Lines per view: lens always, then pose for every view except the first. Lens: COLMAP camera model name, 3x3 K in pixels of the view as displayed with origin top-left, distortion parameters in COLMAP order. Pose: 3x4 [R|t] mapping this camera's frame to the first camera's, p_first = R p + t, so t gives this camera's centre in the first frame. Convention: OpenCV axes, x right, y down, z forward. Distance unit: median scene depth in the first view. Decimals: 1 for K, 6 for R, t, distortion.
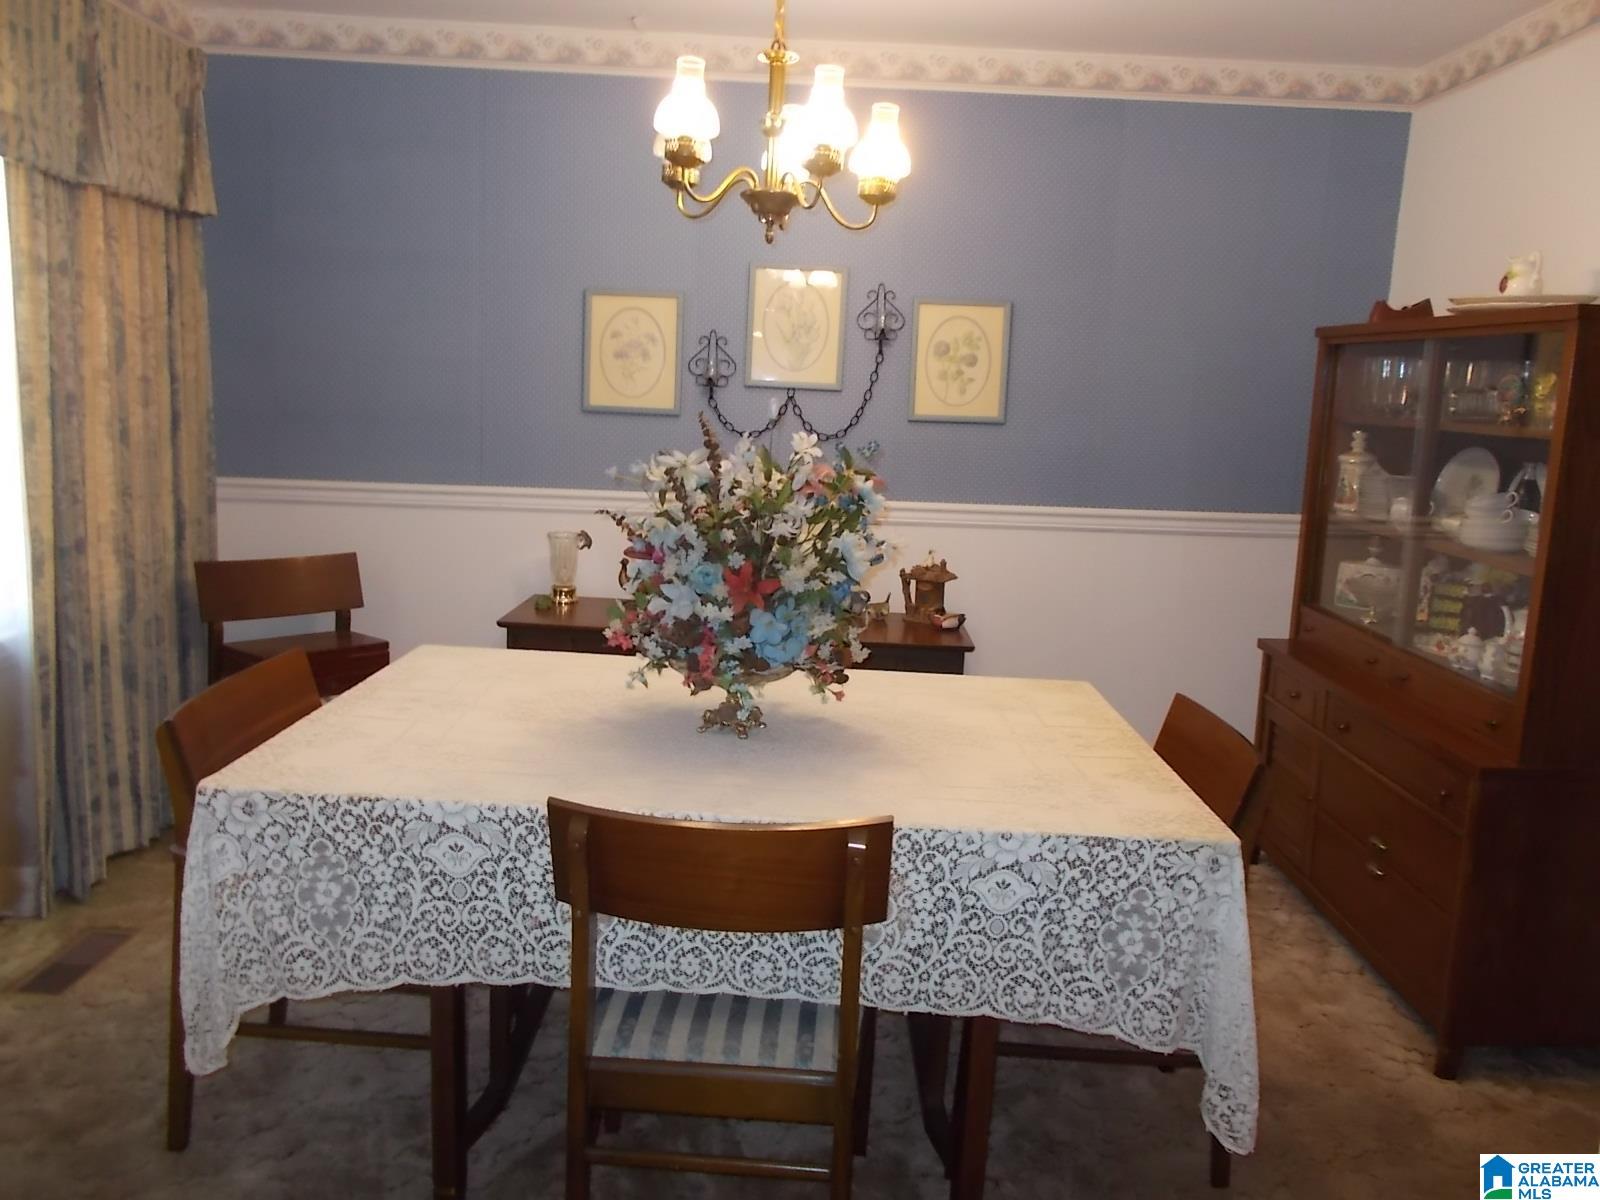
lens RADIAL K [[1226.5, 0, 805.8], [0, 1226.5, 595.9], [0, 0, 1]] dist [0.008059, -0.003238]
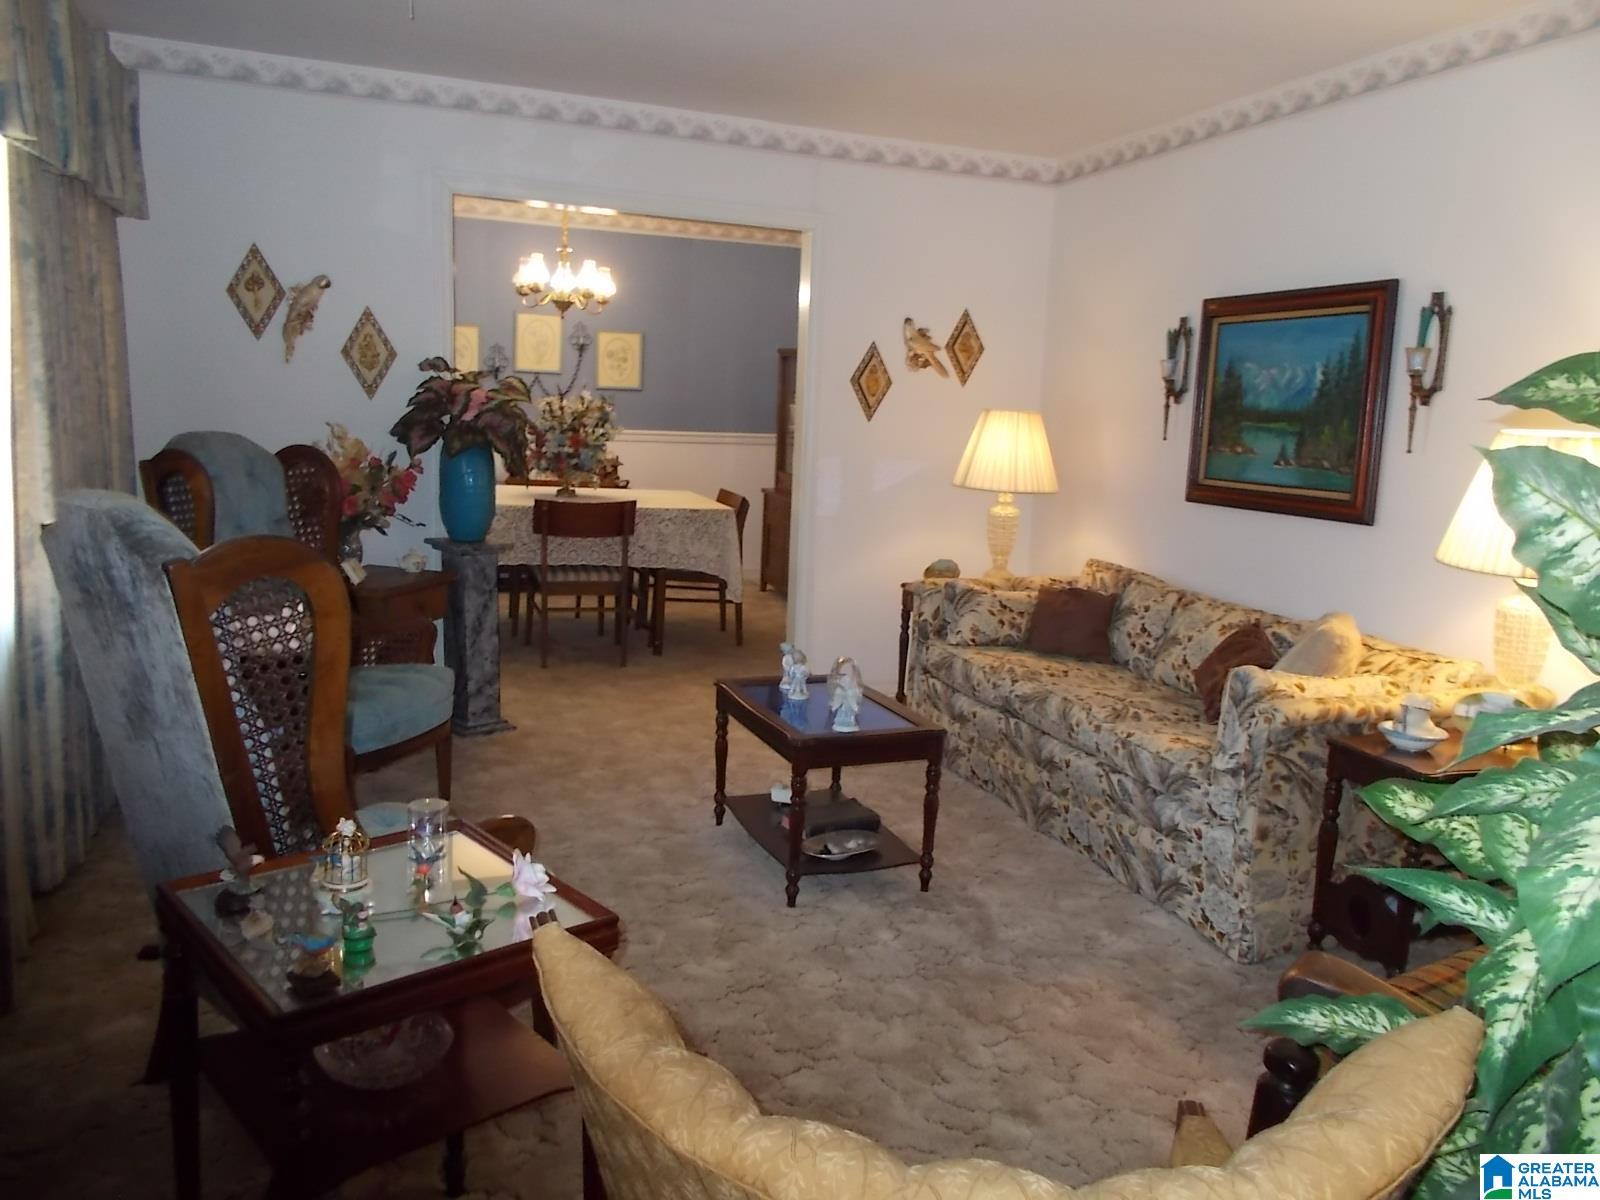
lens RADIAL K [[1226.5, 0, 795.6], [0, 1226.5, 600.8], [0, 0, 1]] dist [0.008059, -0.003238]
pose [[0.947525, -0.052290, 0.315377, -0.424311], [0.045188, 0.998534, 0.029794, 0.264148], [-0.316473, -0.013979, 0.948498, -1.691300]]
